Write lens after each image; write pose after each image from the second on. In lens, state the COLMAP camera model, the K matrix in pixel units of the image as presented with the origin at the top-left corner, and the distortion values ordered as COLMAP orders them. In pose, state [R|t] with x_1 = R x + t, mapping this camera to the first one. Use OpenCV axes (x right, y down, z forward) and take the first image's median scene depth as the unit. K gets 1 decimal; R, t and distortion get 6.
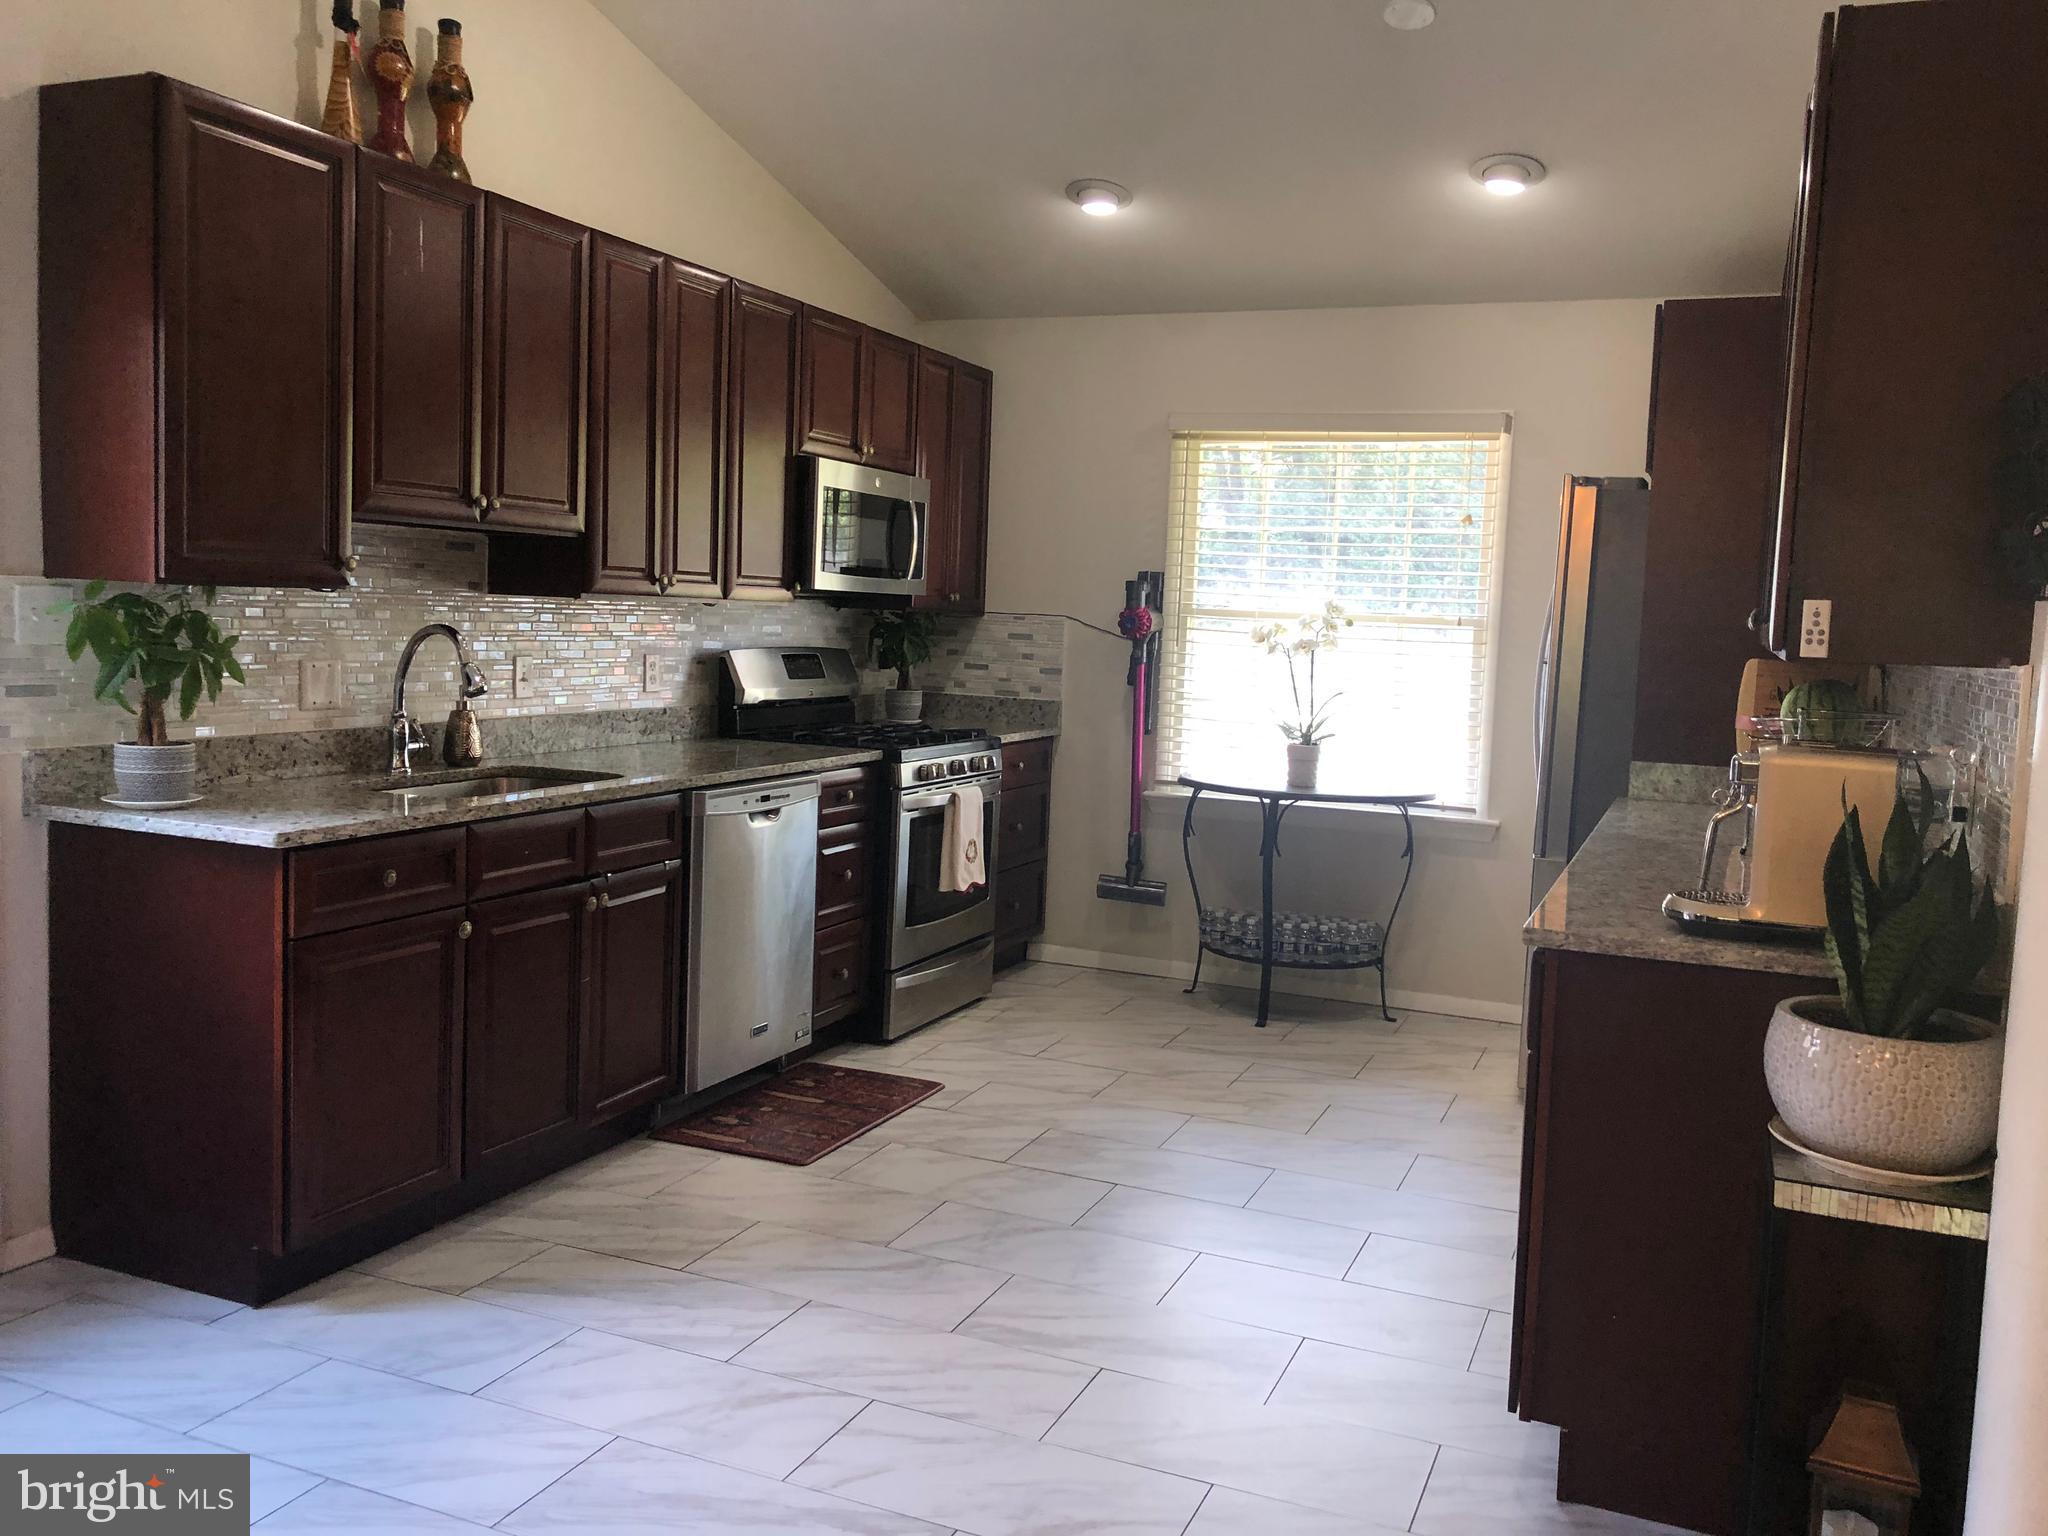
lens RADIAL K [[1692.4, 0, 1042.1], [0, 1692.4, 752.3], [0, 0, 1]] dist [0.052443, -0.033915]
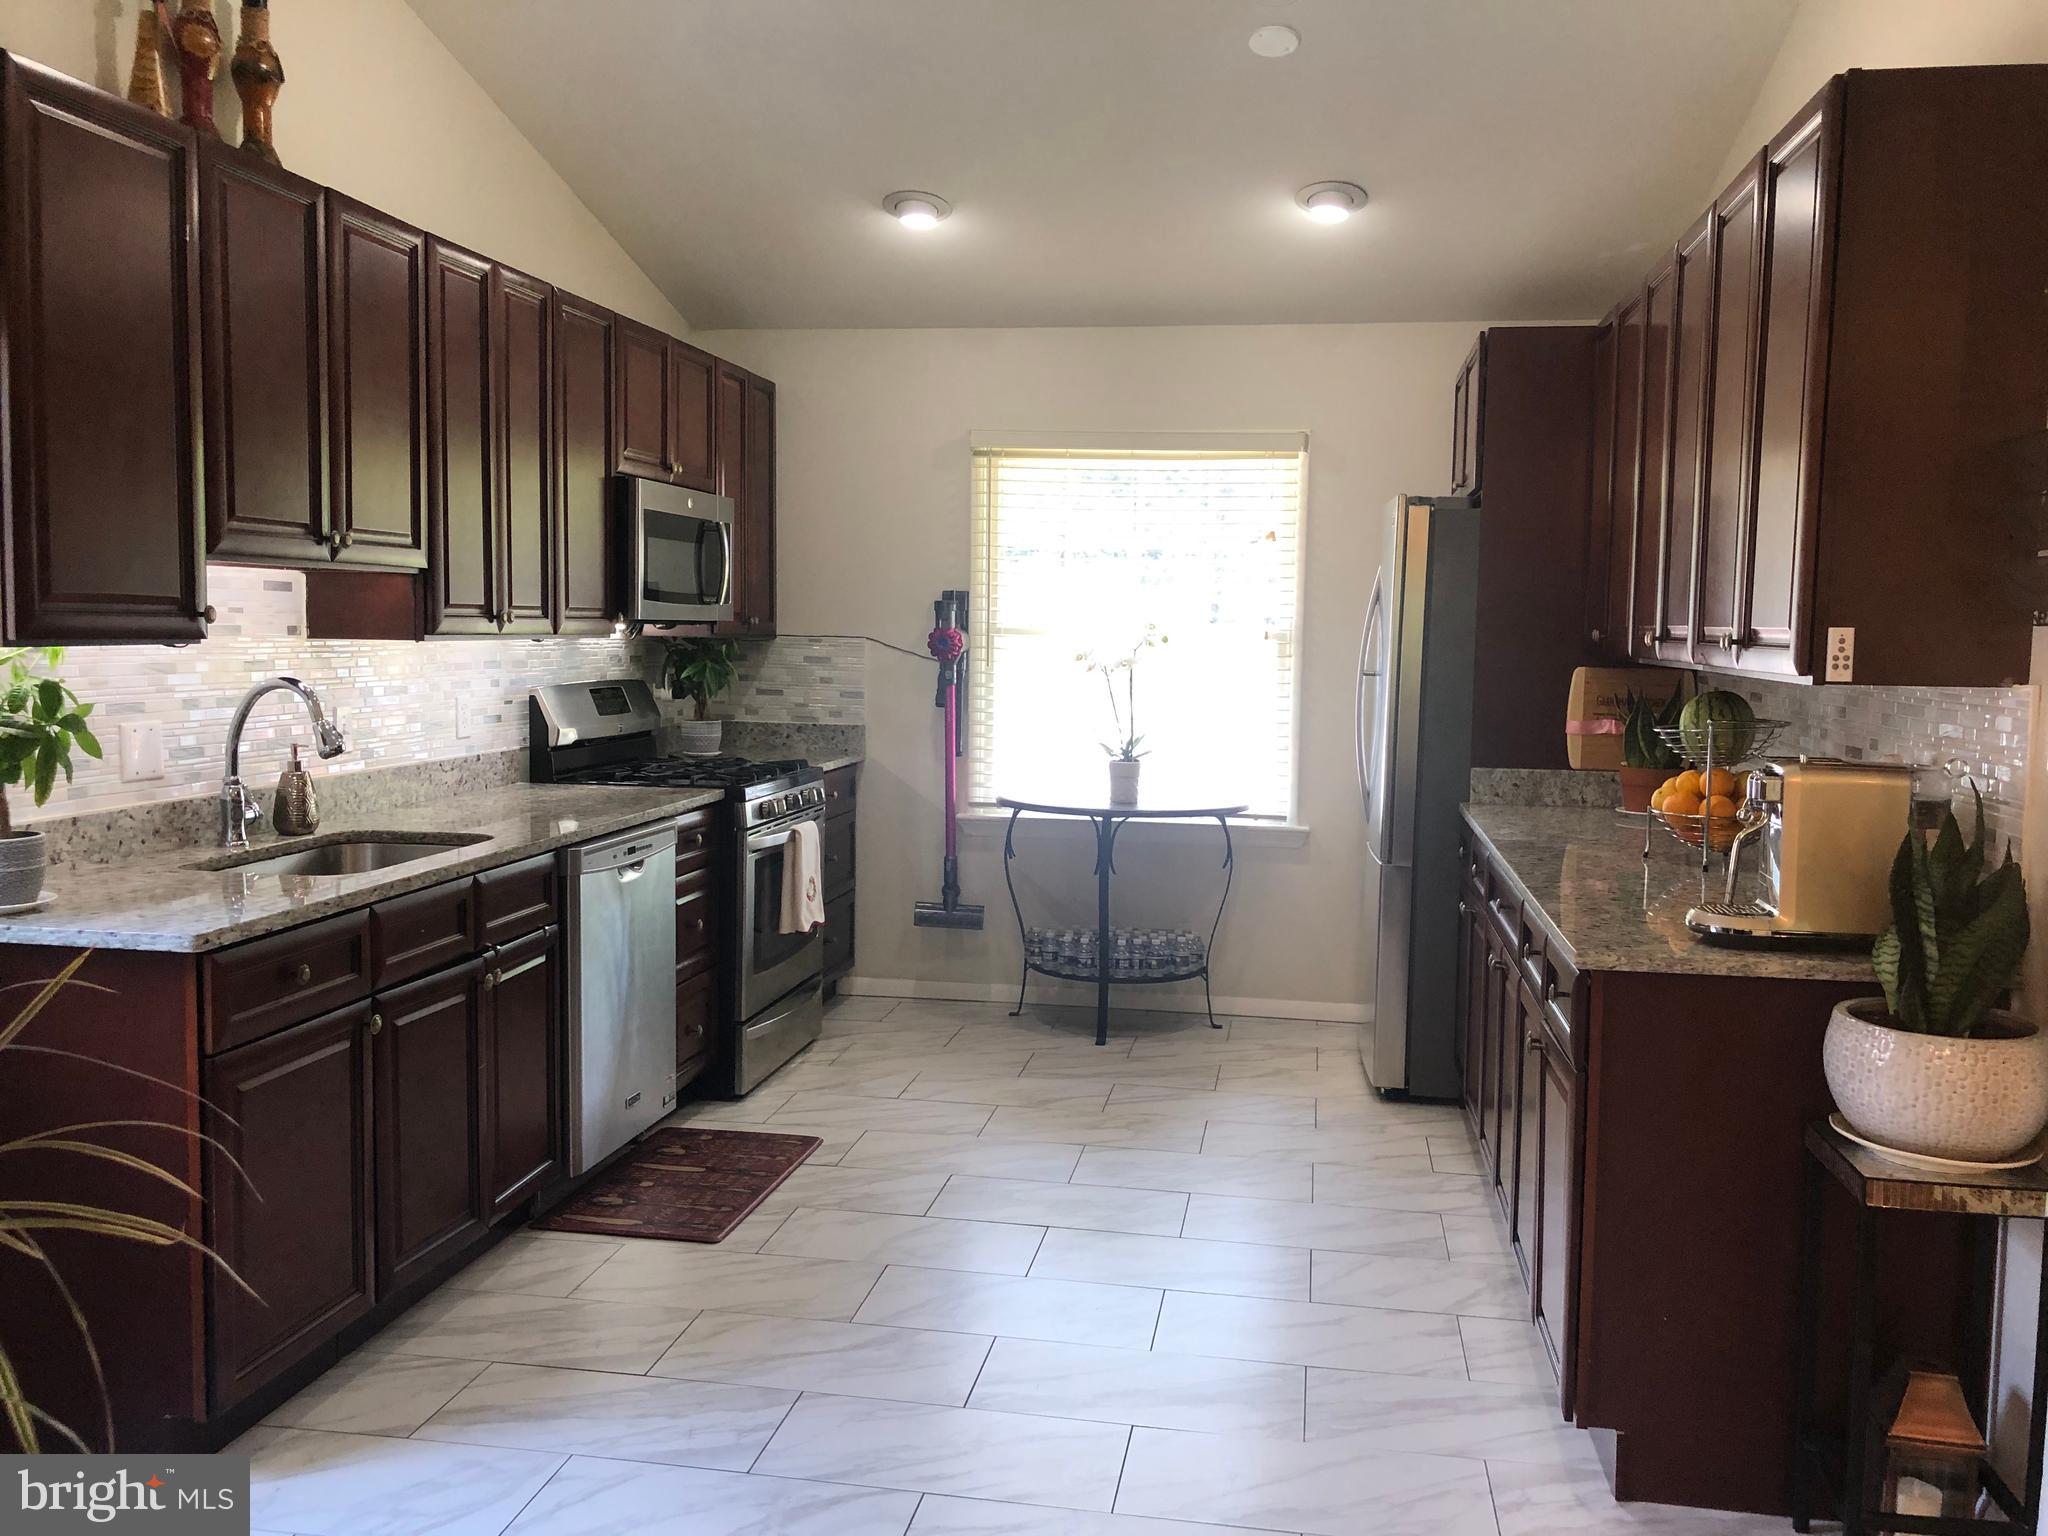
lens RADIAL K [[1692.4, 0, 1050.9], [0, 1692.4, 762.4], [0, 0, 1]] dist [0.052443, -0.033915]
pose [[0.973366, -0.043579, 0.225078, -0.142478], [0.042400, 0.999050, 0.010069, -0.019667], [-0.225303, -0.000258, 0.974289, 0.040114]]
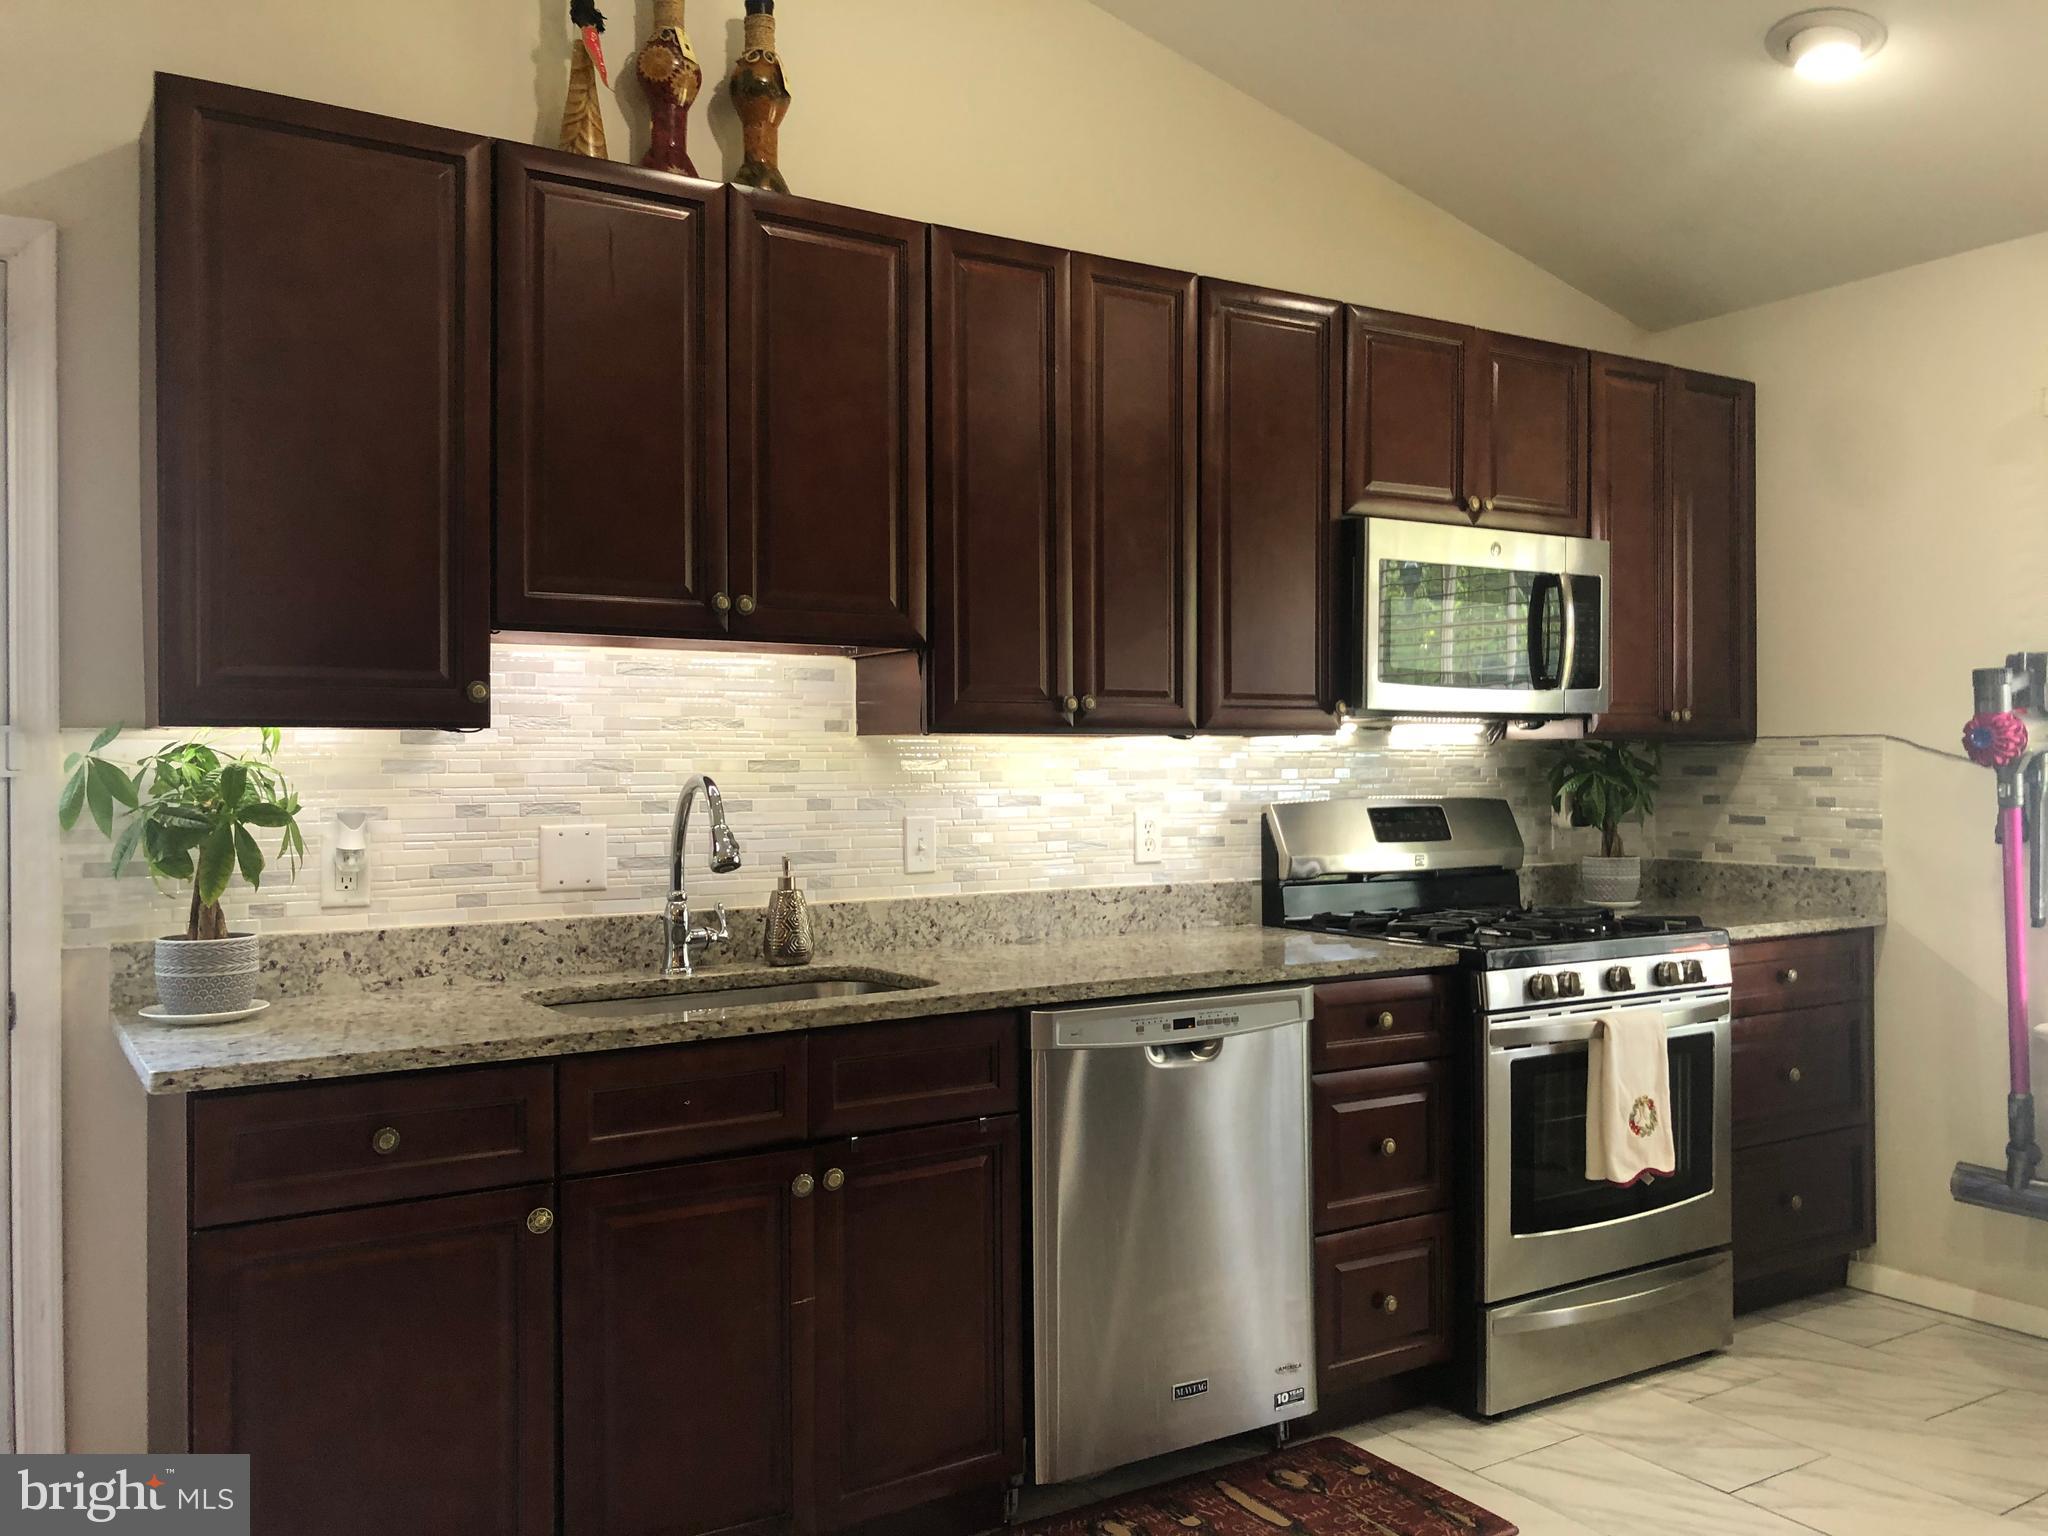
lens RADIAL K [[1692.4, 0, 1036.1], [0, 1692.4, 770.9], [0, 0, 1]] dist [0.052443, -0.033915]
pose [[0.821681, -0.043239, -0.568305, 0.158142], [-0.009966, 0.995876, -0.090178, -0.009851], [0.569860, 0.079761, 0.817862, 0.410287]]
